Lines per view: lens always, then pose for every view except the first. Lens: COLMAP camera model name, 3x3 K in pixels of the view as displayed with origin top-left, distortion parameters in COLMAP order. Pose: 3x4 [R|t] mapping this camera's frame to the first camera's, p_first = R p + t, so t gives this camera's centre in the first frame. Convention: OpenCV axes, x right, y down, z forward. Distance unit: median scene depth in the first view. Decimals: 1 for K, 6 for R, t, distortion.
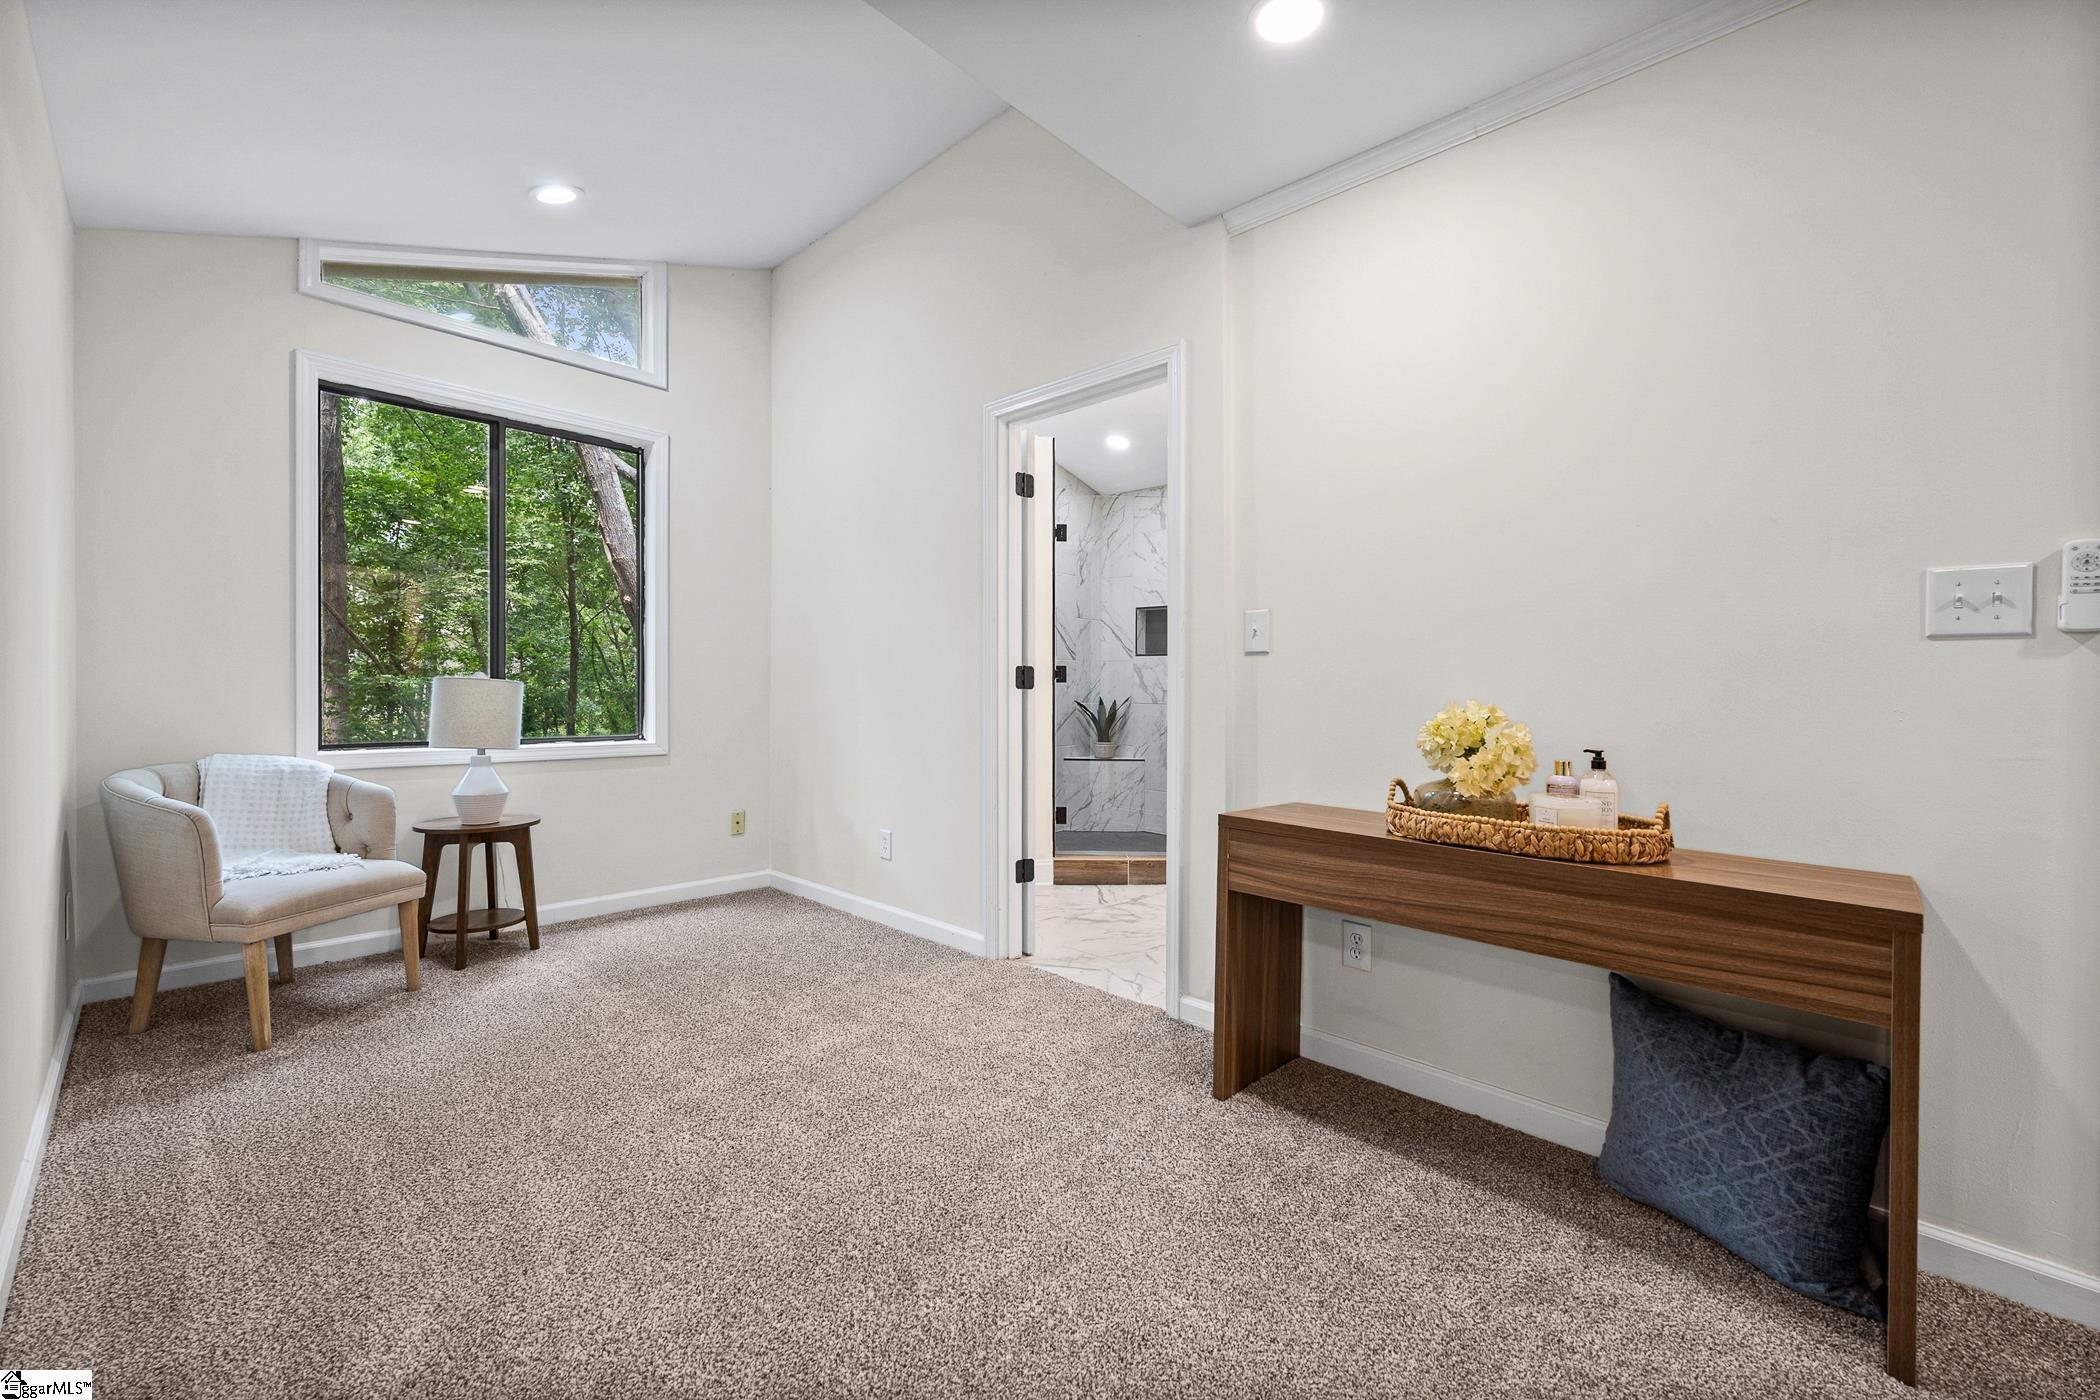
lens RADIAL K [[849.5, 0, 1052.6], [0, 849.5, 696.6], [0, 0, 1]] dist [-0.001335, 0.000032]
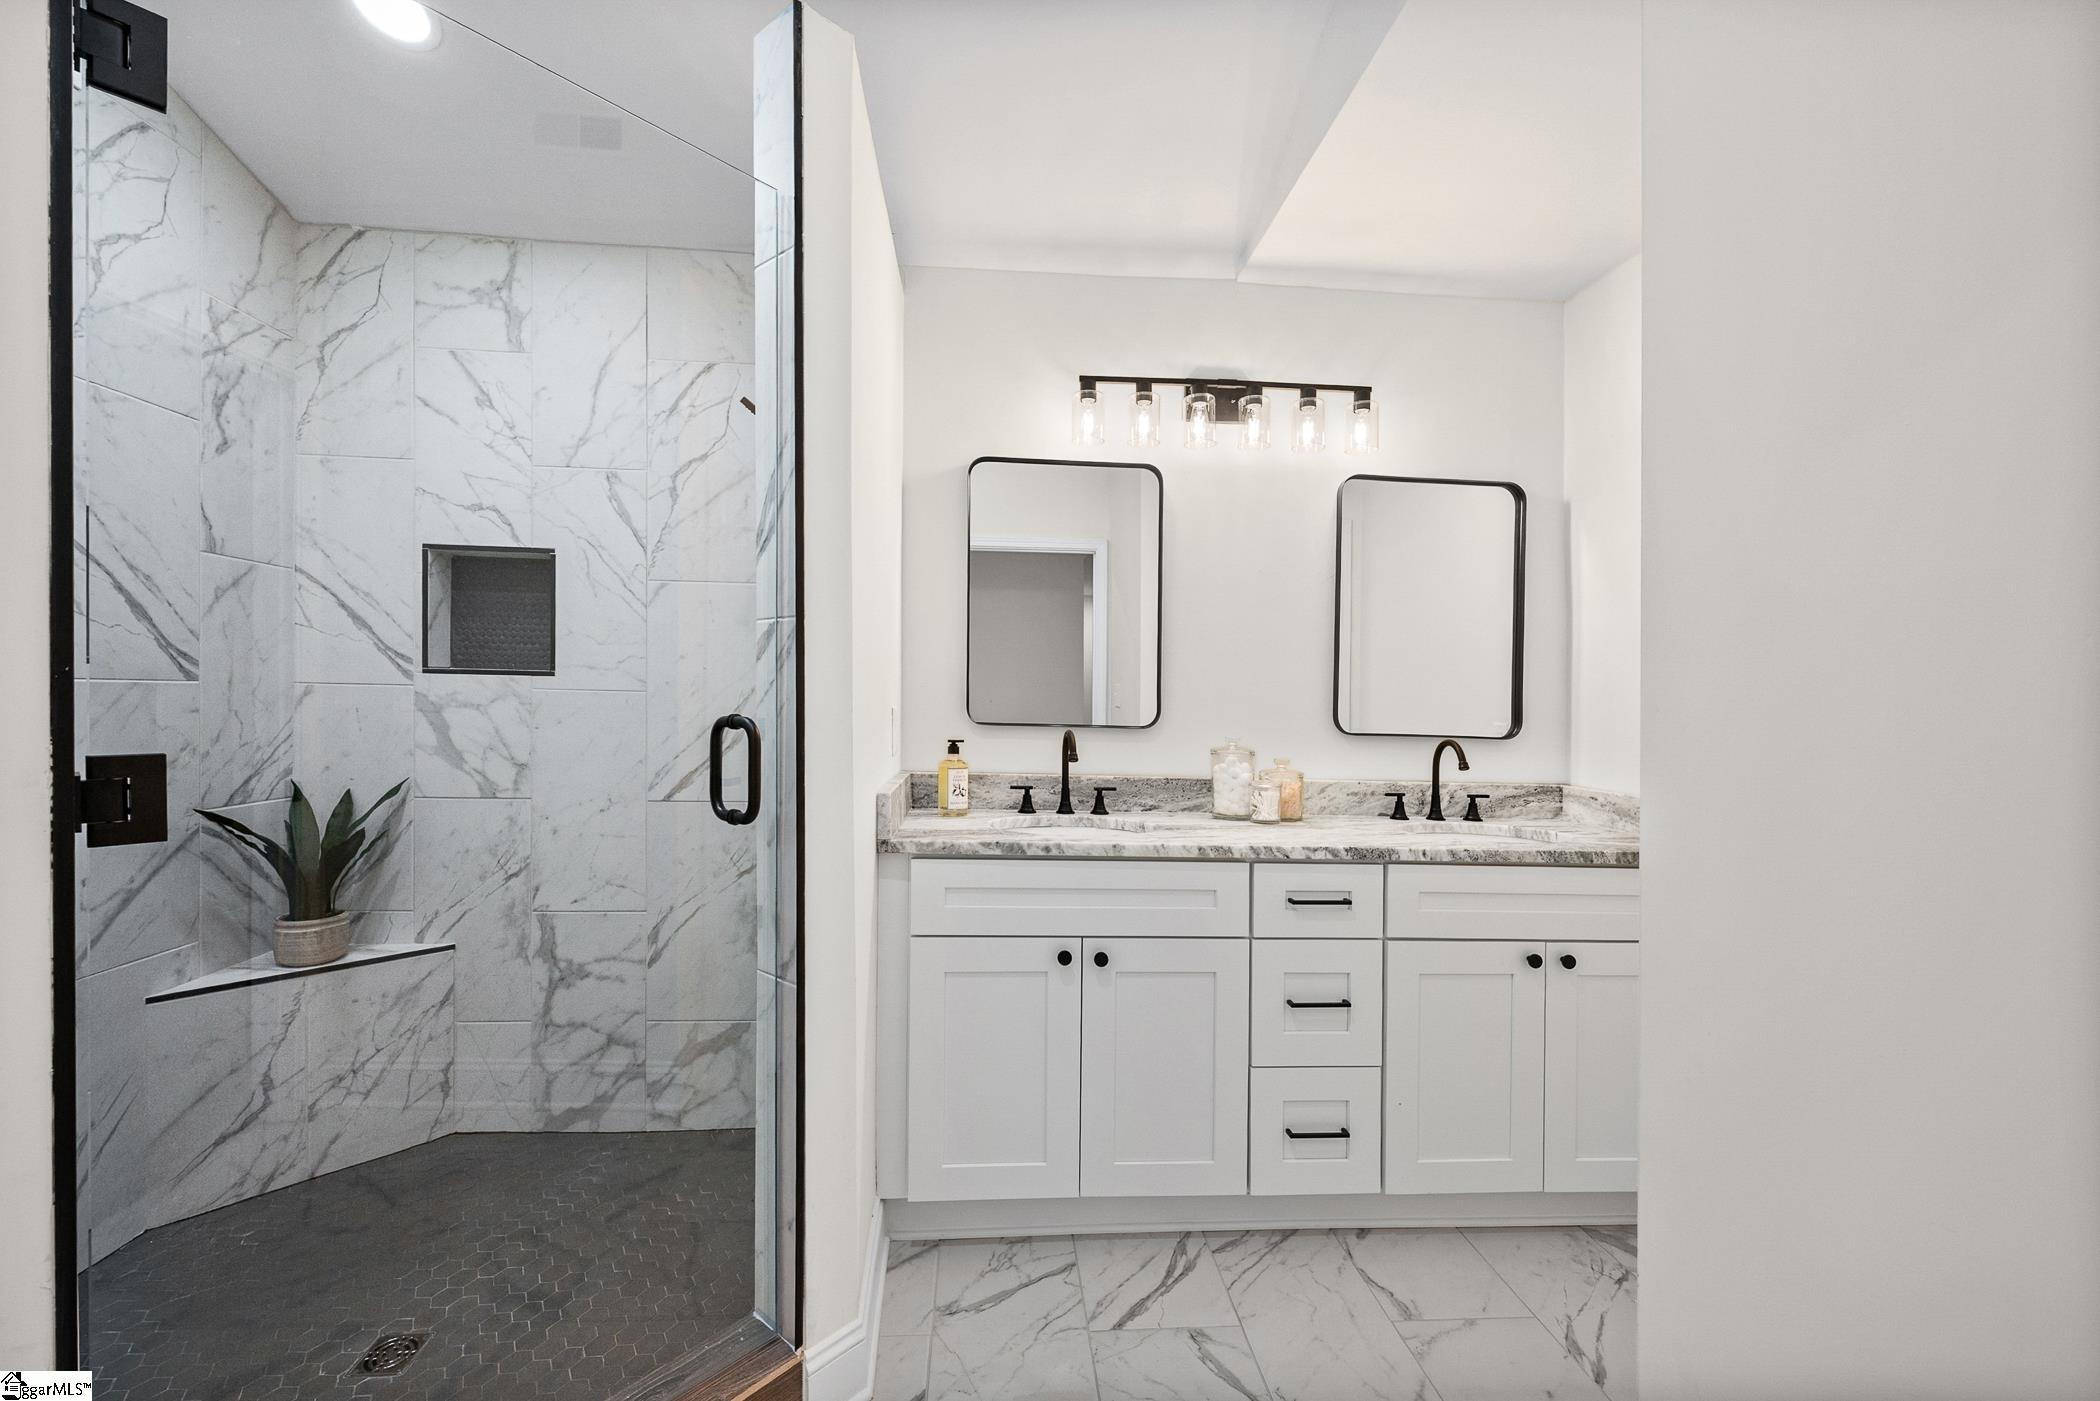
lens RADIAL K [[849.5, 0, 1052.6], [0, 849.5, 697.1], [0, 0, 1]] dist [-0.001335, 0.000032]
pose [[0.672105, -0.001143, 0.740455, 0.007041], [-0.000457, 0.999998, 0.001959, -0.037611], [-0.740456, -0.001656, 0.672103, 0.541931]]
